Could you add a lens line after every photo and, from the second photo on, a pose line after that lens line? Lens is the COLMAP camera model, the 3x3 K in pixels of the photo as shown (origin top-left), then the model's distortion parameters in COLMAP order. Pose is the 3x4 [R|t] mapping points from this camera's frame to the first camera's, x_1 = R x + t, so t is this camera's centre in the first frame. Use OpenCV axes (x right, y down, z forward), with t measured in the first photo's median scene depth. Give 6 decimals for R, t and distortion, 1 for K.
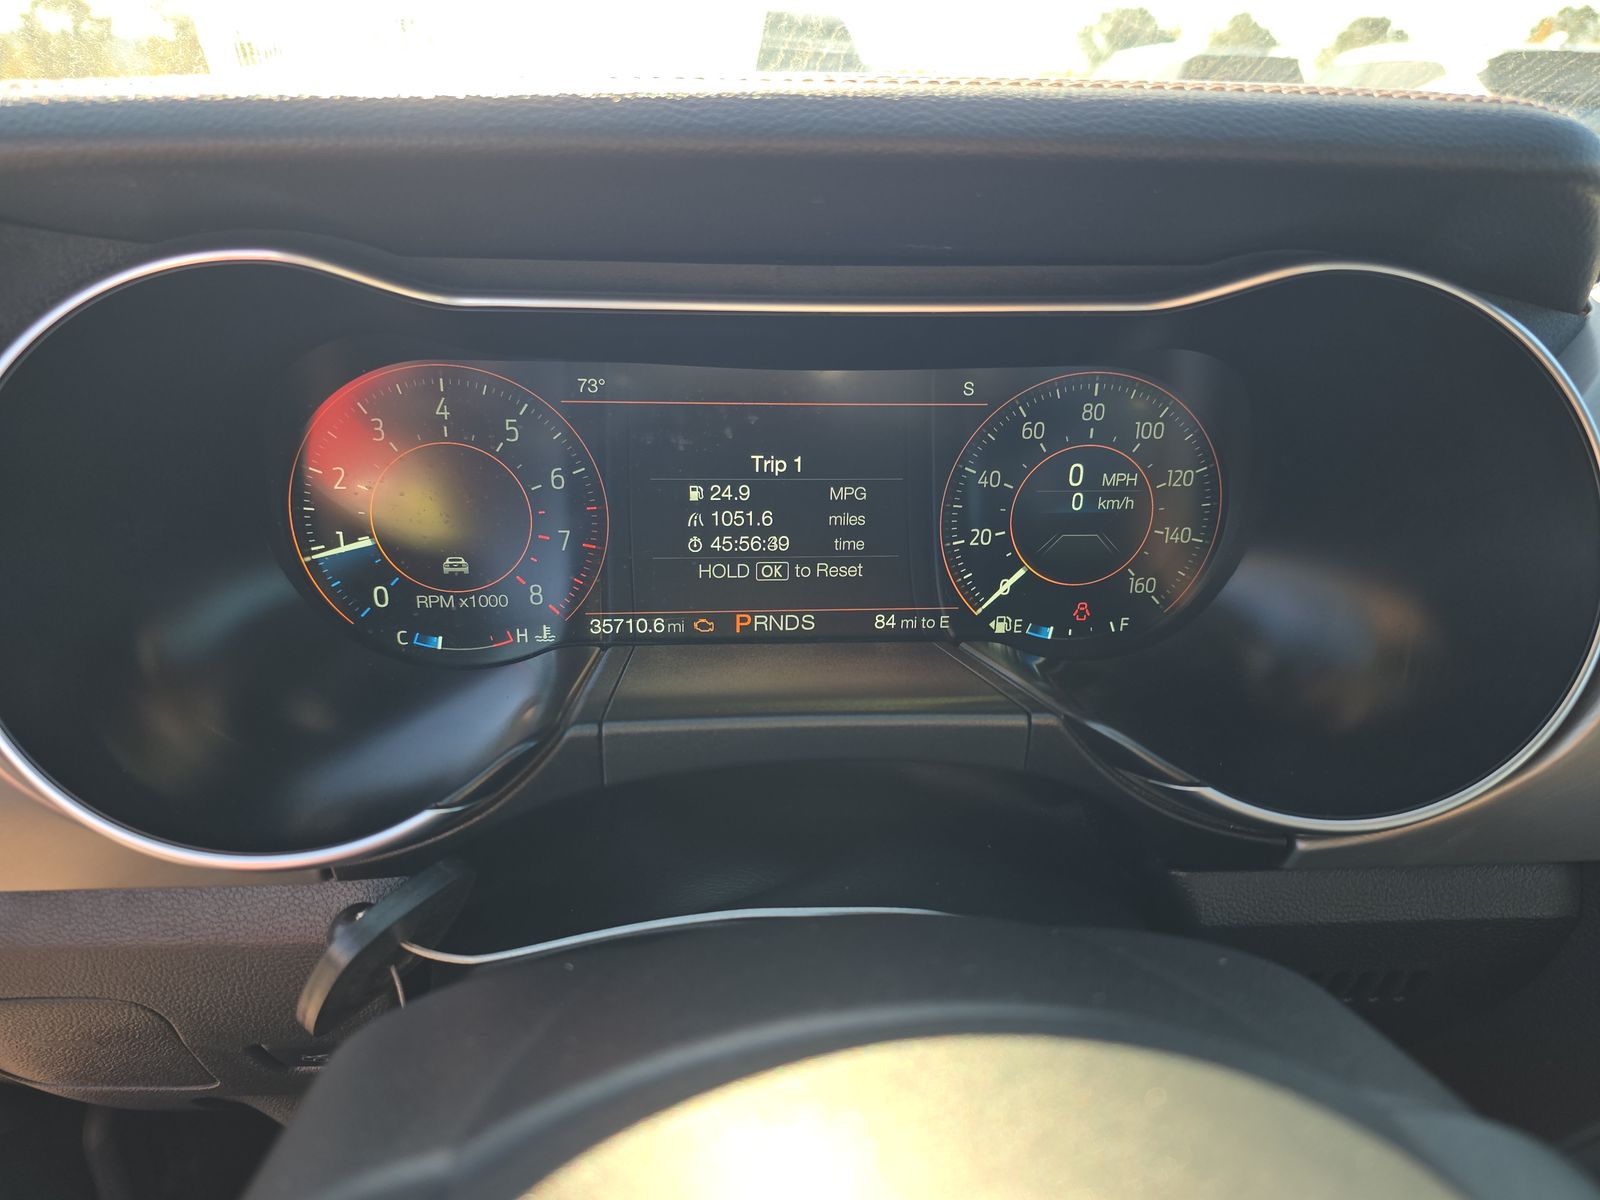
lens RADIAL K [[1102.1, 0, 800.0], [0, 1102.1, 600.0], [0, 0, 1]] dist [0.024856, -0.030029]
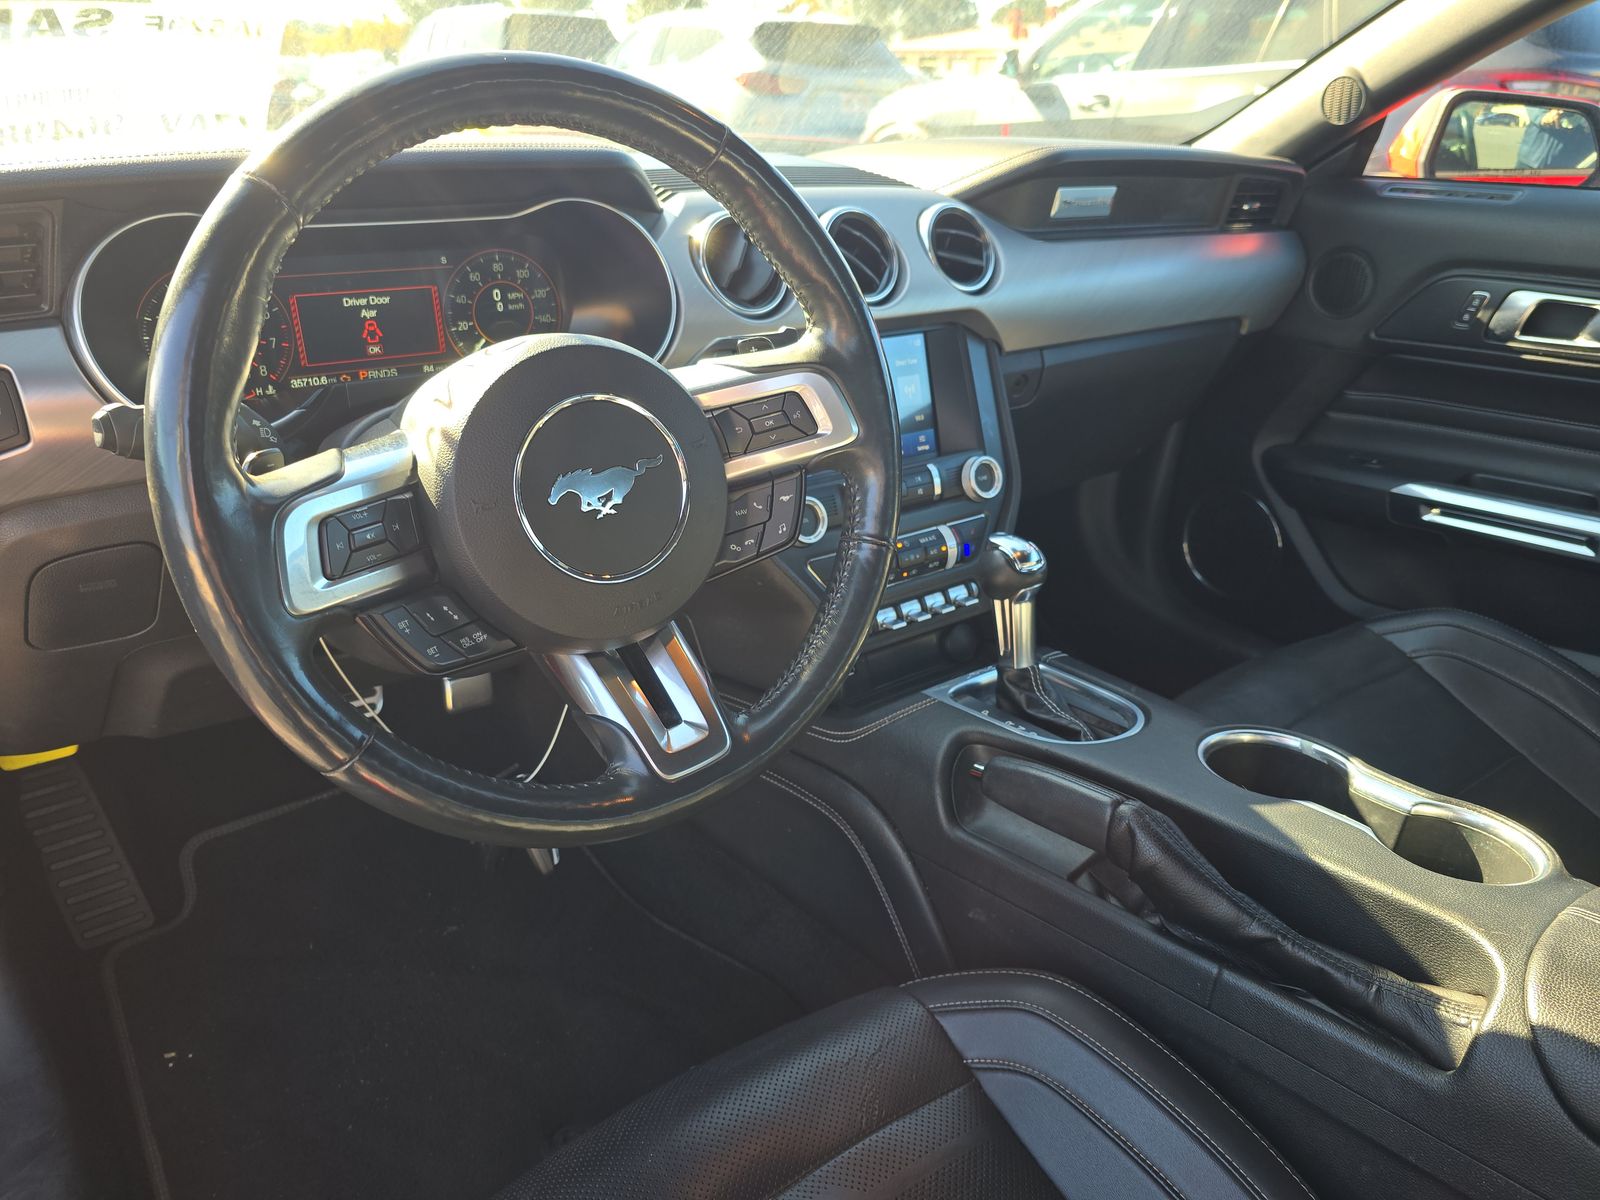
lens RADIAL K [[1088.8, 0, 800.0], [0, 1088.8, 600.0], [0, 0, 1]] dist [0.059416, -0.075879]
pose [[0.859765, -0.218951, 0.461372, -0.423151], [0.199608, 0.975638, 0.091035, 0.443705], [-0.470064, 0.013824, 0.882524, -1.385116]]
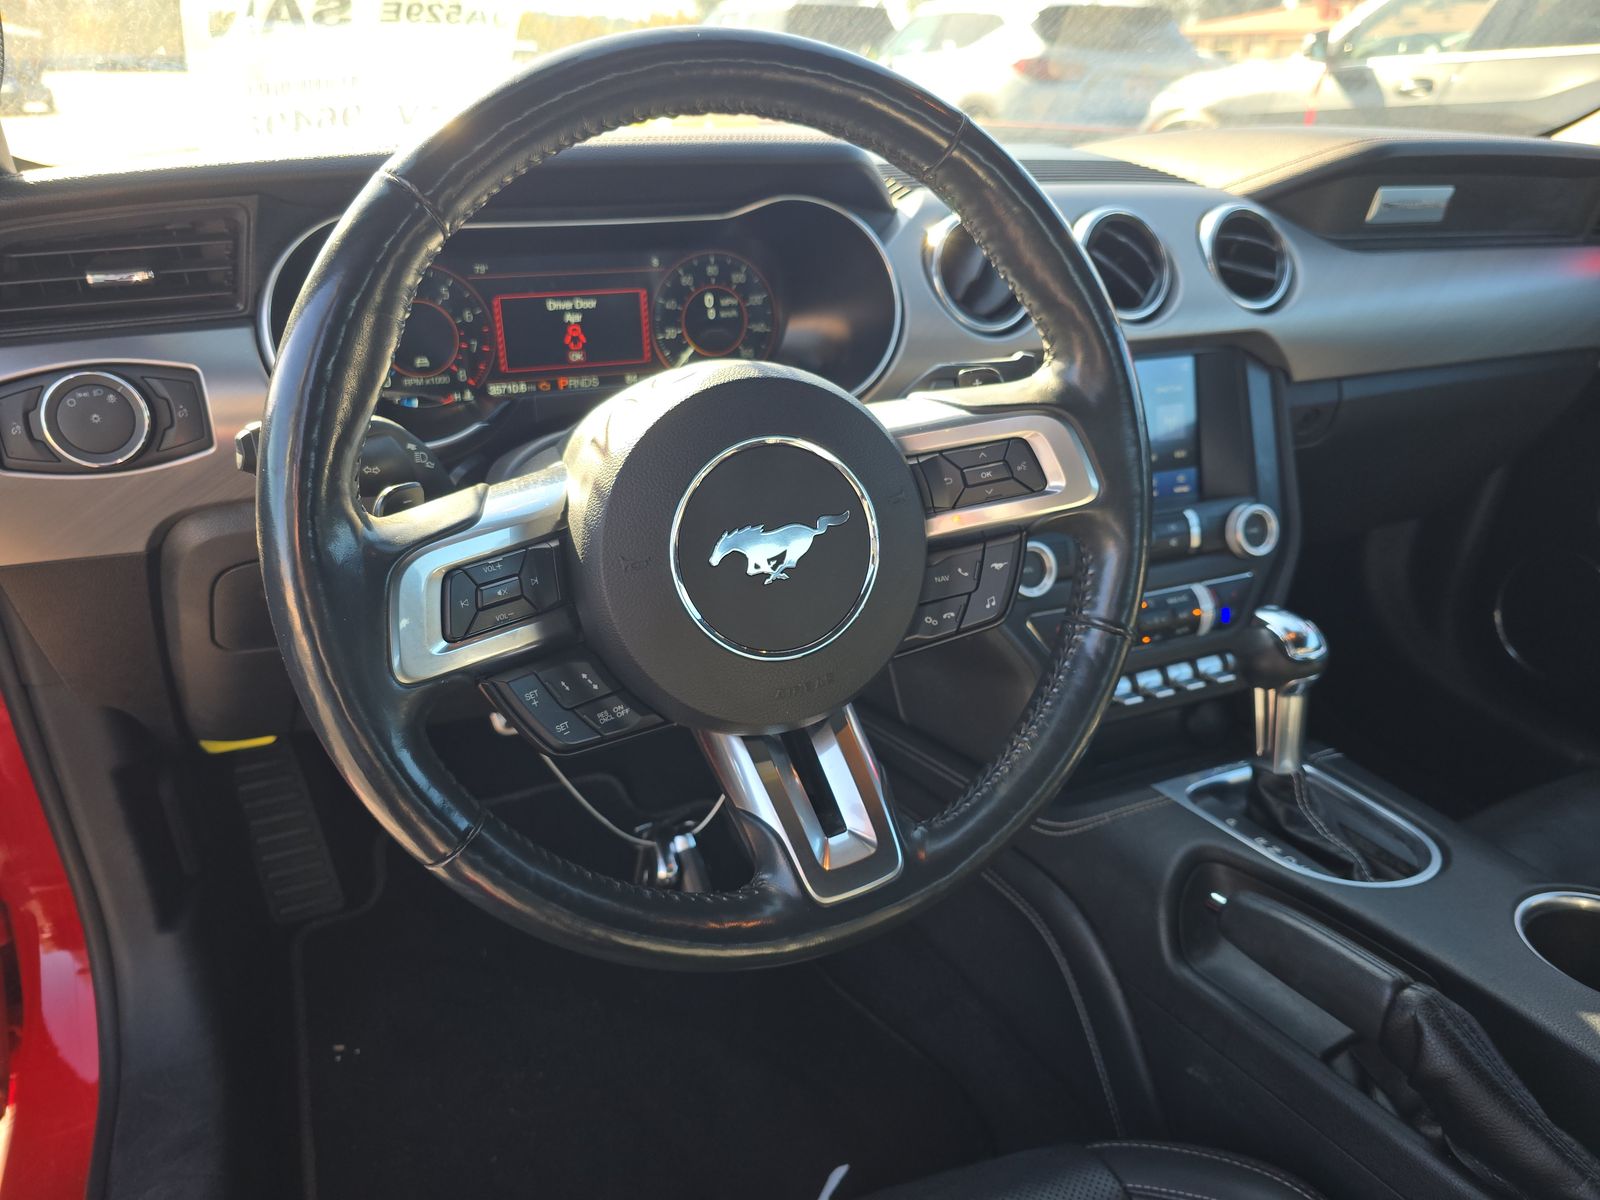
lens RADIAL K [[1102.1, 0, 800.0], [0, 1102.1, 600.0], [0, 0, 1]] dist [0.024856, -0.030029]
pose [[0.952238, -0.141717, 0.270480, -0.252536], [0.129484, 0.989601, 0.062644, 0.359148], [-0.276545, -0.024629, 0.960685, -1.160395]]
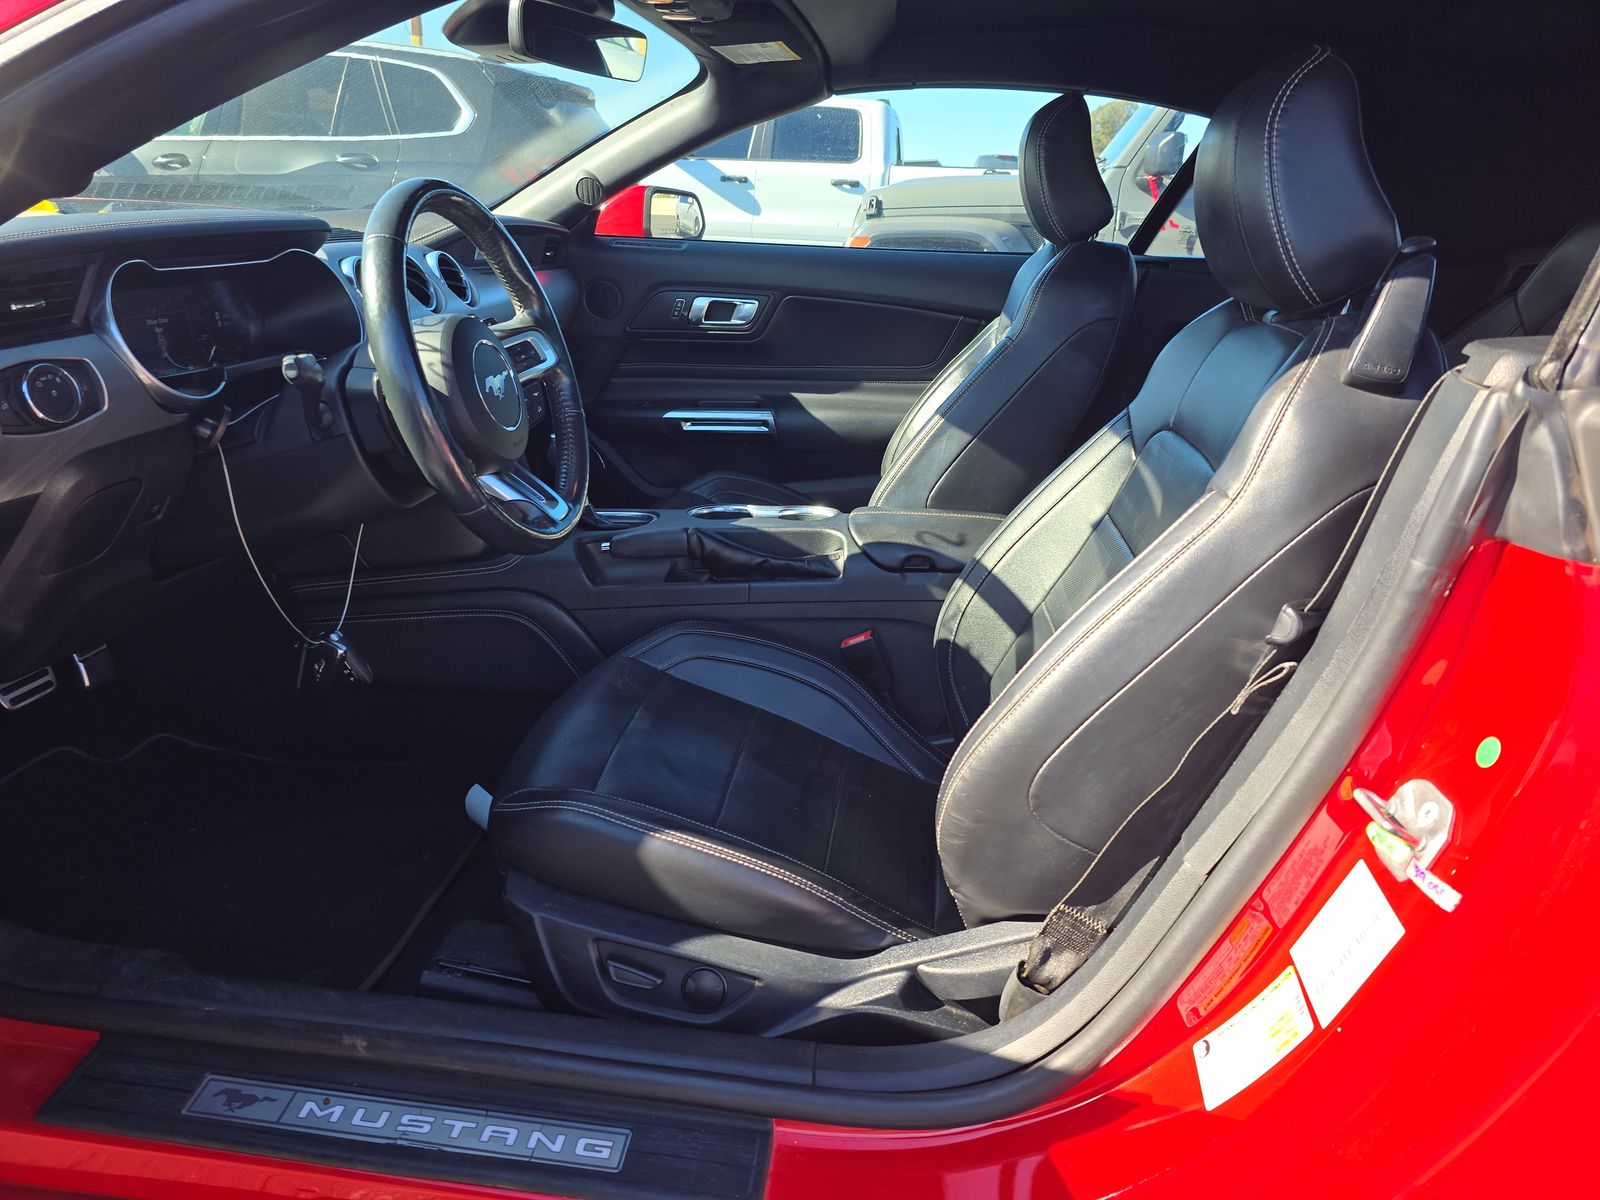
lens RADIAL K [[1066.4, 0, 790.9], [0, 1066.4, 605.8], [0, 0, 1]] dist [0.030939, -0.032126]
pose [[0.249021, -0.355529, 0.900882, -2.670973], [0.330796, 0.905467, 0.265900, 0.412149], [-0.910254, 0.231794, 0.343088, -1.589535]]
